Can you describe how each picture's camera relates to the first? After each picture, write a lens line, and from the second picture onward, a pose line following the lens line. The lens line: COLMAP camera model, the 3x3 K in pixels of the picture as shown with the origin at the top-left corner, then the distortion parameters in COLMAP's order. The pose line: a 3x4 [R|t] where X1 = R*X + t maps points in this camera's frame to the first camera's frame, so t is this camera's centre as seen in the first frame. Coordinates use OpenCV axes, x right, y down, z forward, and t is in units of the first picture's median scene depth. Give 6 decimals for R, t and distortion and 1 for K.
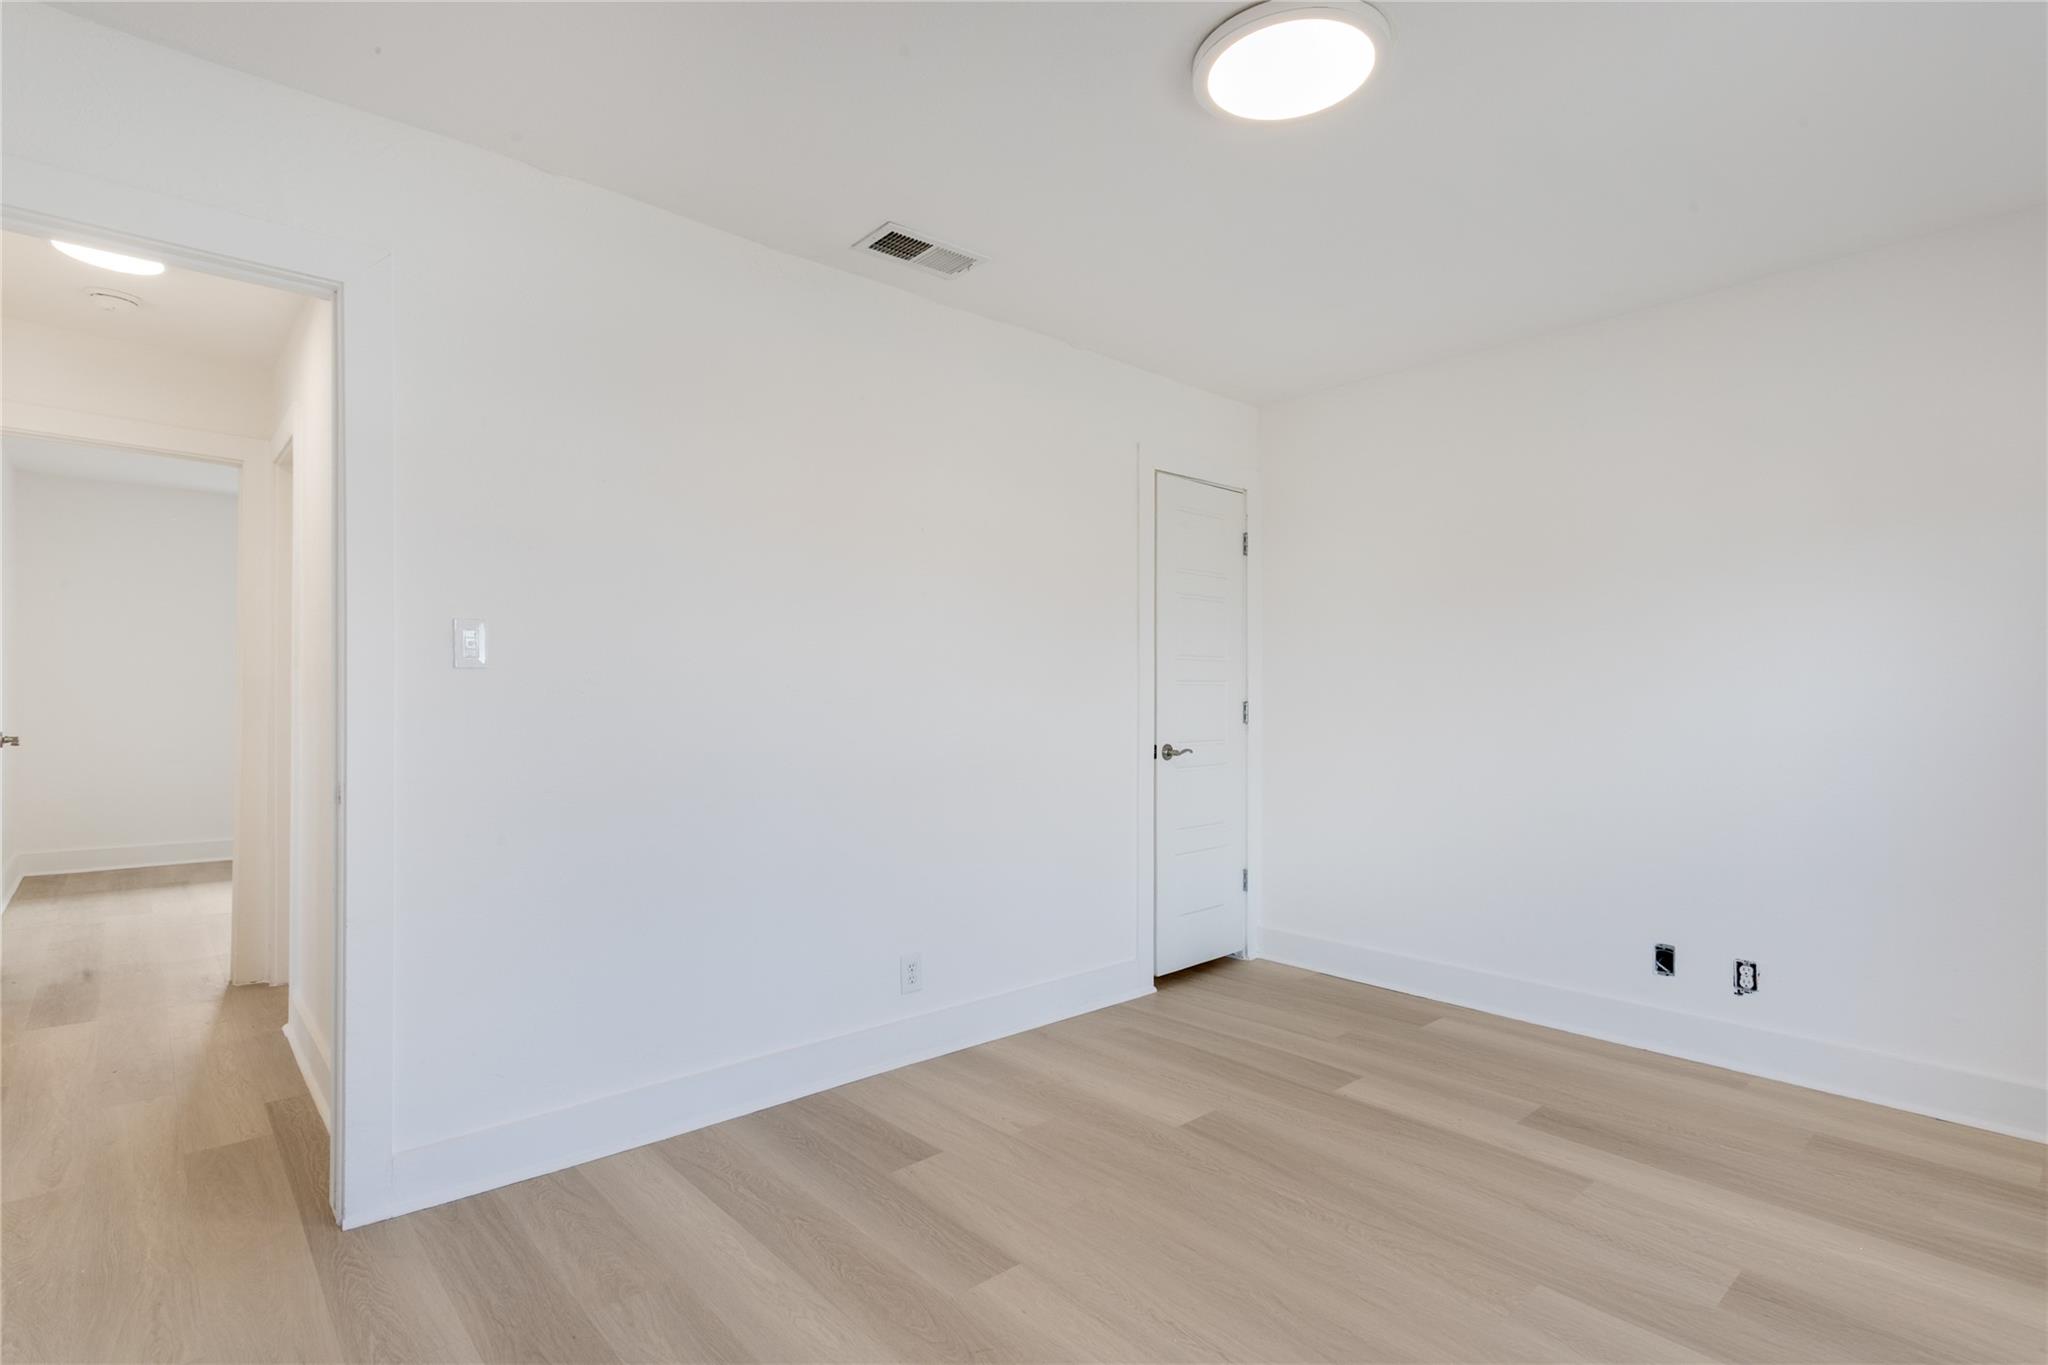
lens RADIAL K [[979.3, 0, 1010.4], [0, 979.3, 674.8], [0, 0, 1]] dist [0.002383, -0.000260]
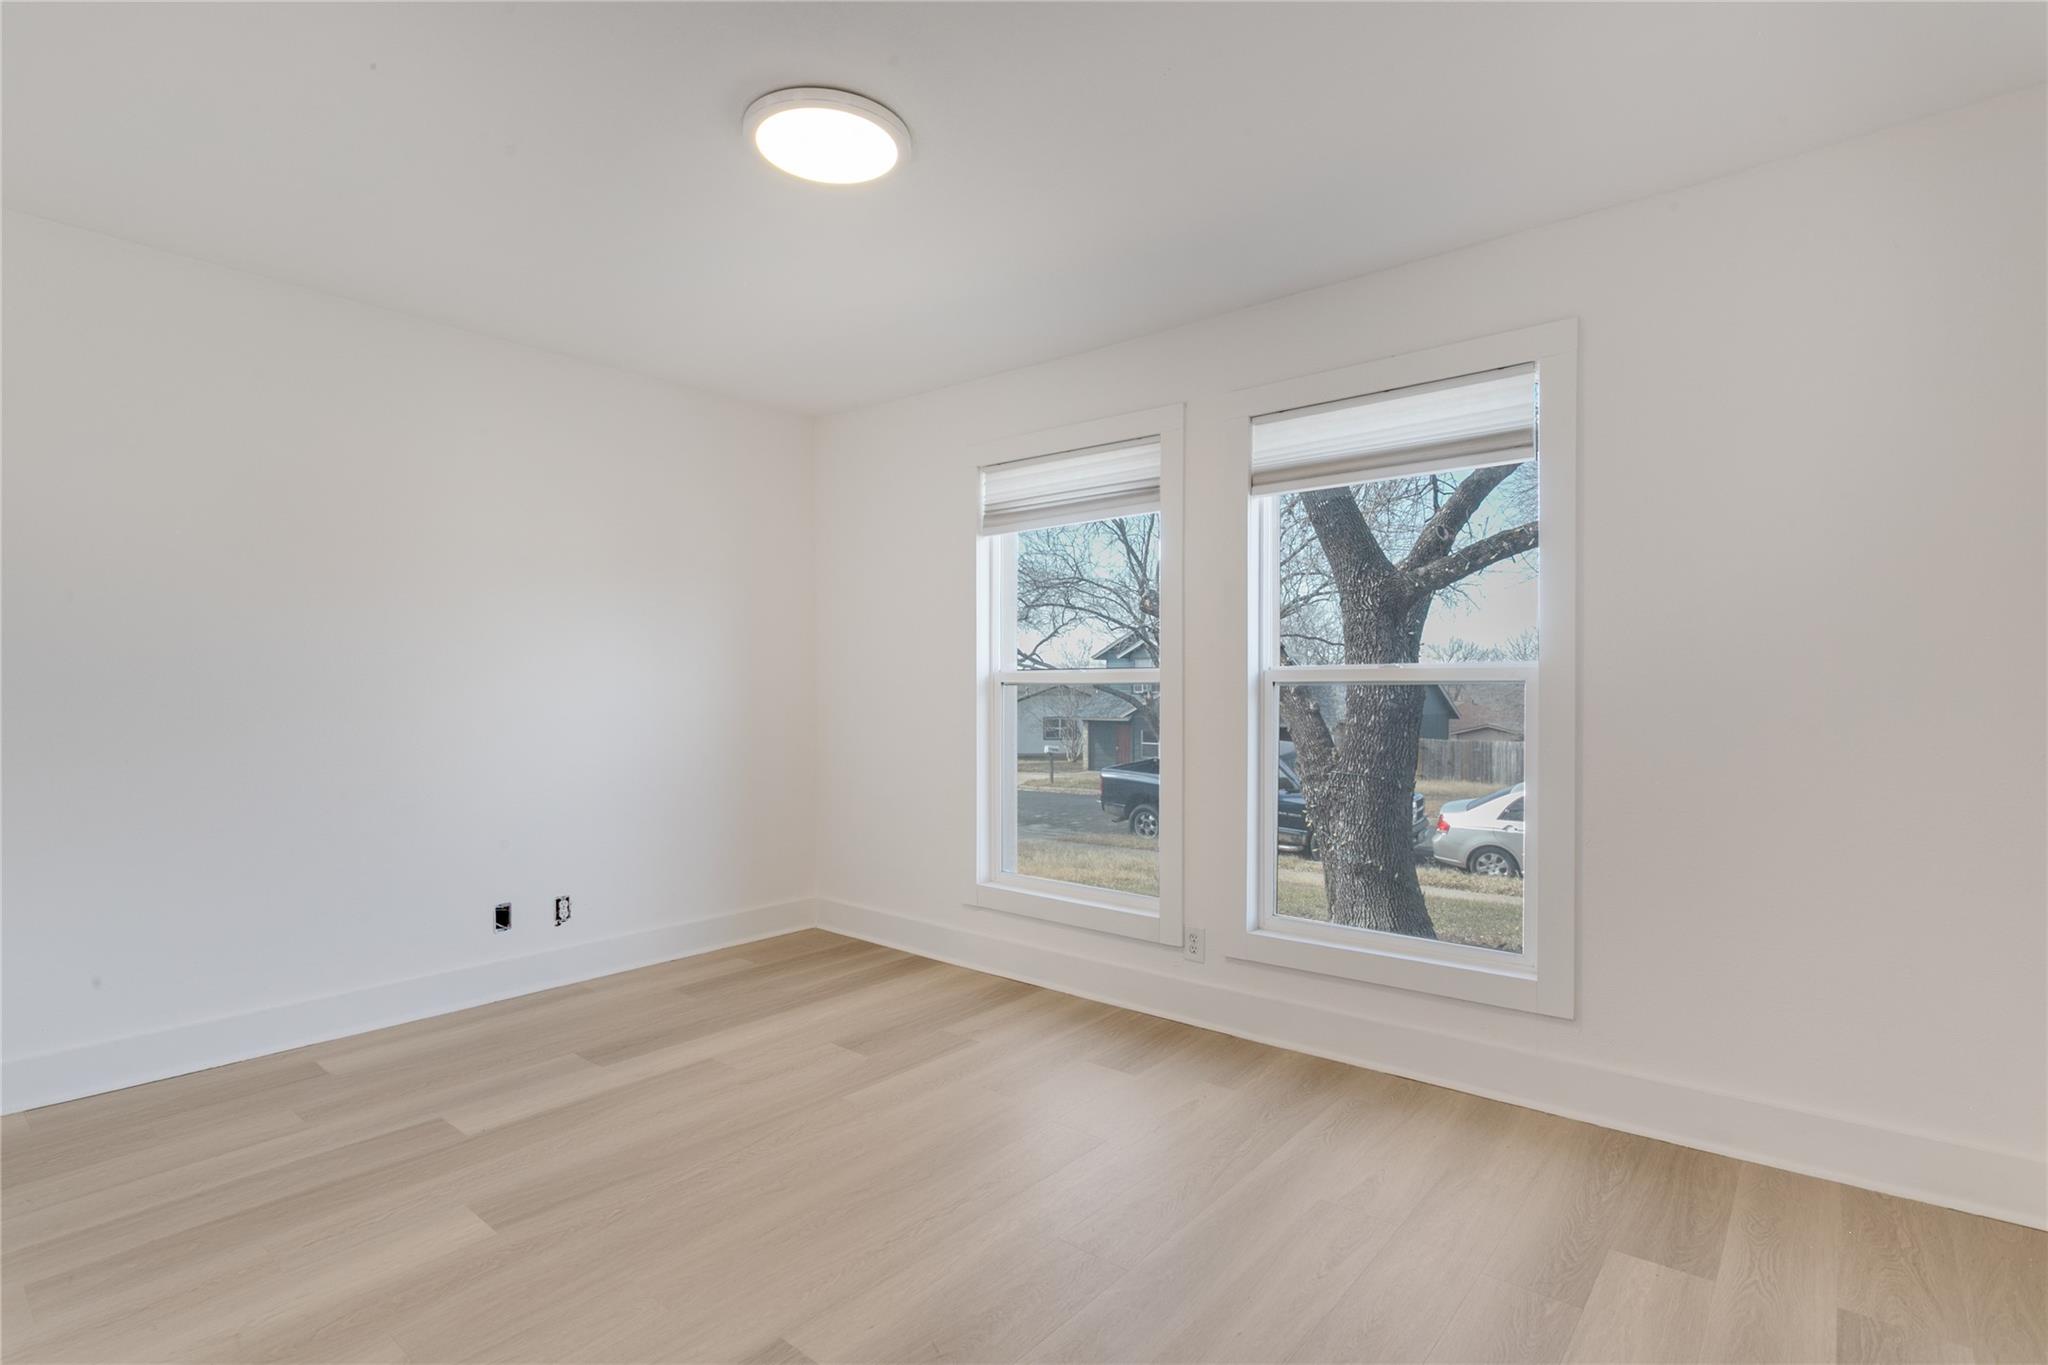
lens RADIAL K [[979.3, 0, 1010.4], [0, 979.3, 693.8], [0, 0, 1]] dist [0.002383, -0.000260]
pose [[-0.137872, -0.003492, 0.990444, -0.577174], [-0.018527, 0.999828, 0.000946, 0.022054], [-0.990277, -0.018219, -0.137913, 0.625794]]
